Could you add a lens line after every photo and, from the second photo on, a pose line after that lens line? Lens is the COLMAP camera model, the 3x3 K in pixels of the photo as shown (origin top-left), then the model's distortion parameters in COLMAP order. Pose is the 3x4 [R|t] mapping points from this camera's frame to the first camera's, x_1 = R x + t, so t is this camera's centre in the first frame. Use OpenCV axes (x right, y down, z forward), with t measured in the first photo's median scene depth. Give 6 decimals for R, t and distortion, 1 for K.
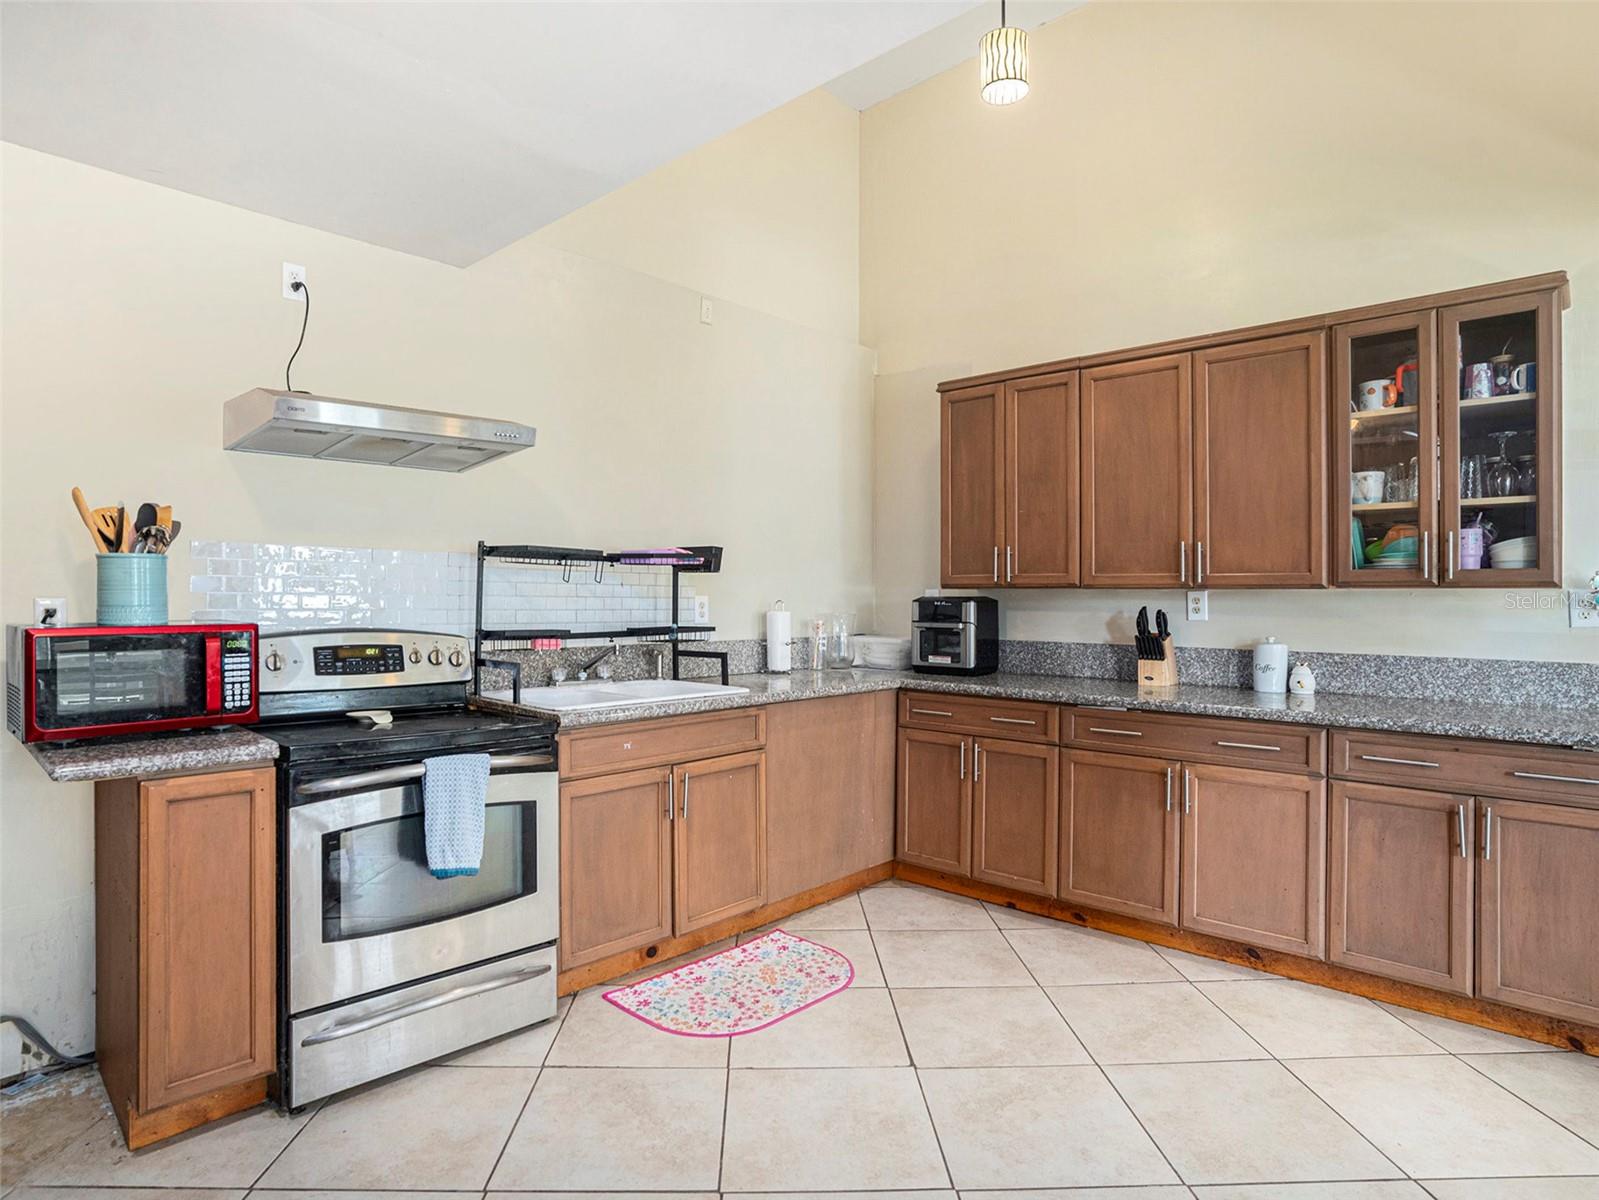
lens RADIAL K [[897.9, 0, 782.2], [0, 897.9, 590.1], [0, 0, 1]] dist [-0.078161, 0.043735]
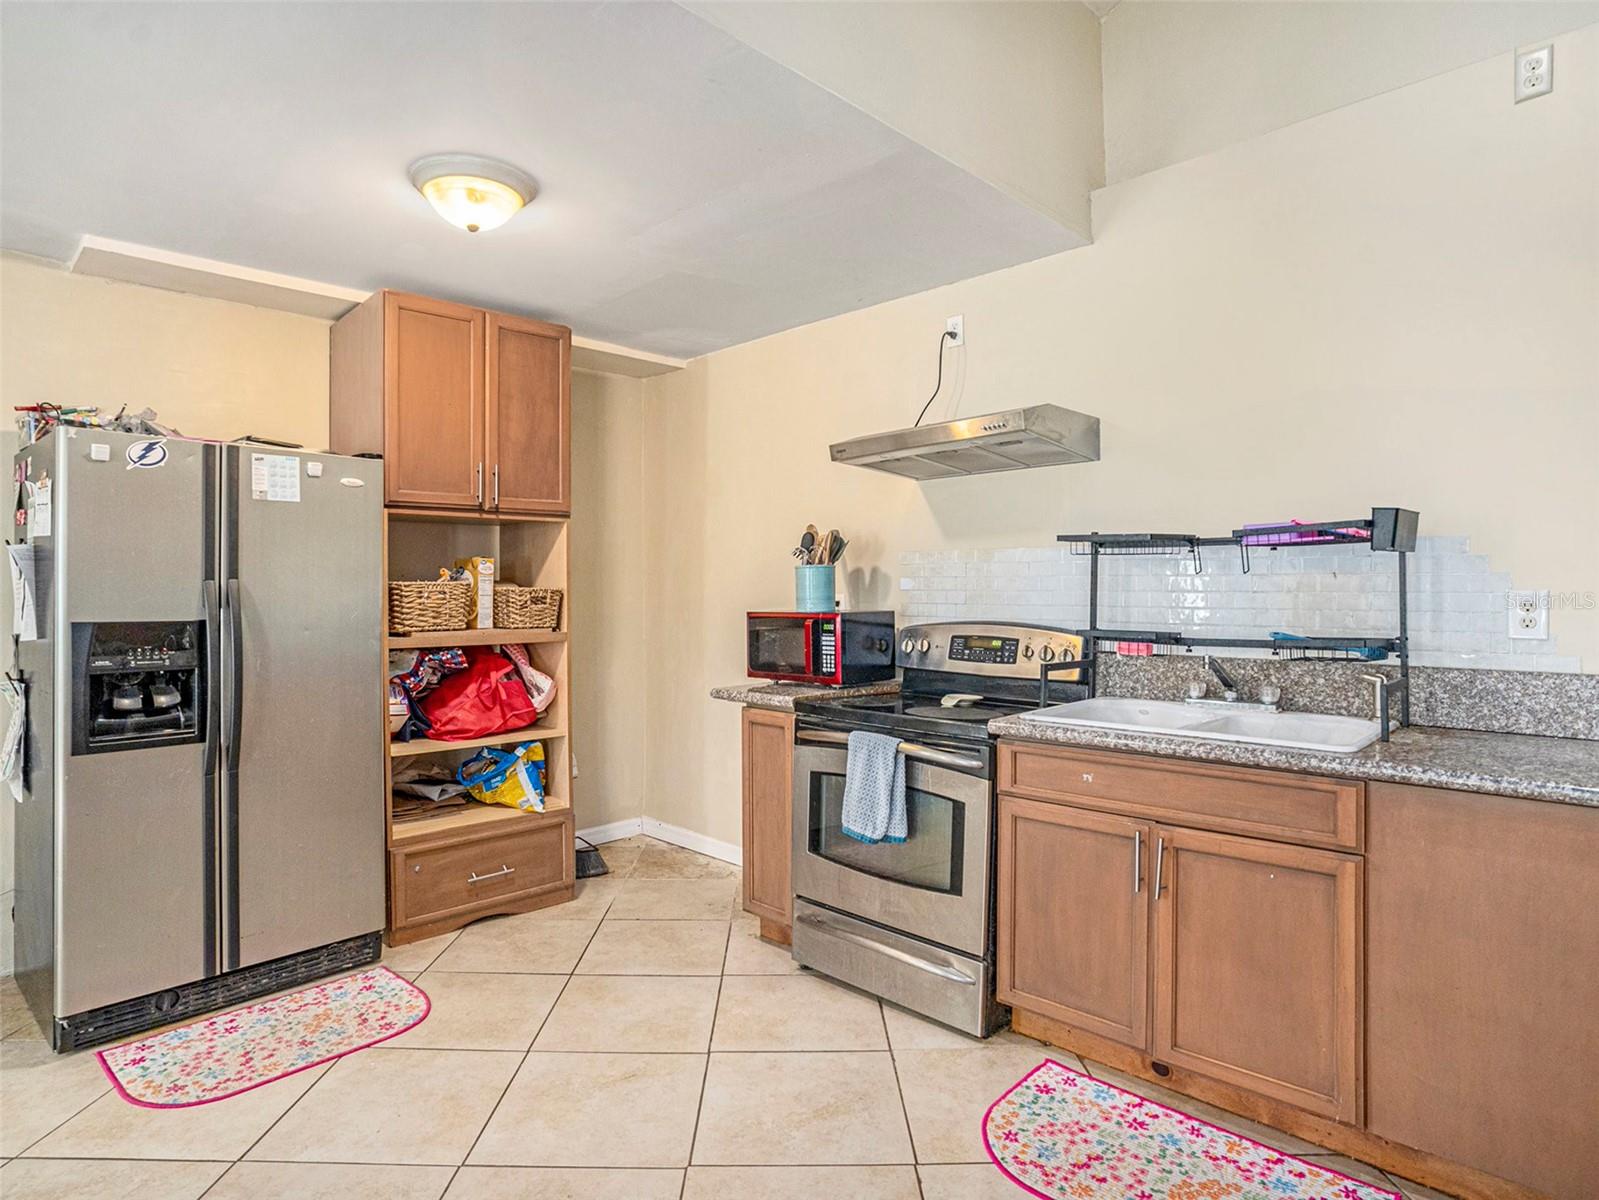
lens RADIAL K [[897.9, 0, 782.2], [0, 897.9, 590.1], [0, 0, 1]] dist [-0.078161, 0.043735]
pose [[-0.011216, -0.005434, -0.999922, 0.635675], [0.008796, 0.999946, -0.005533, 0.007927], [0.999898, -0.008857, -0.011167, 0.742829]]
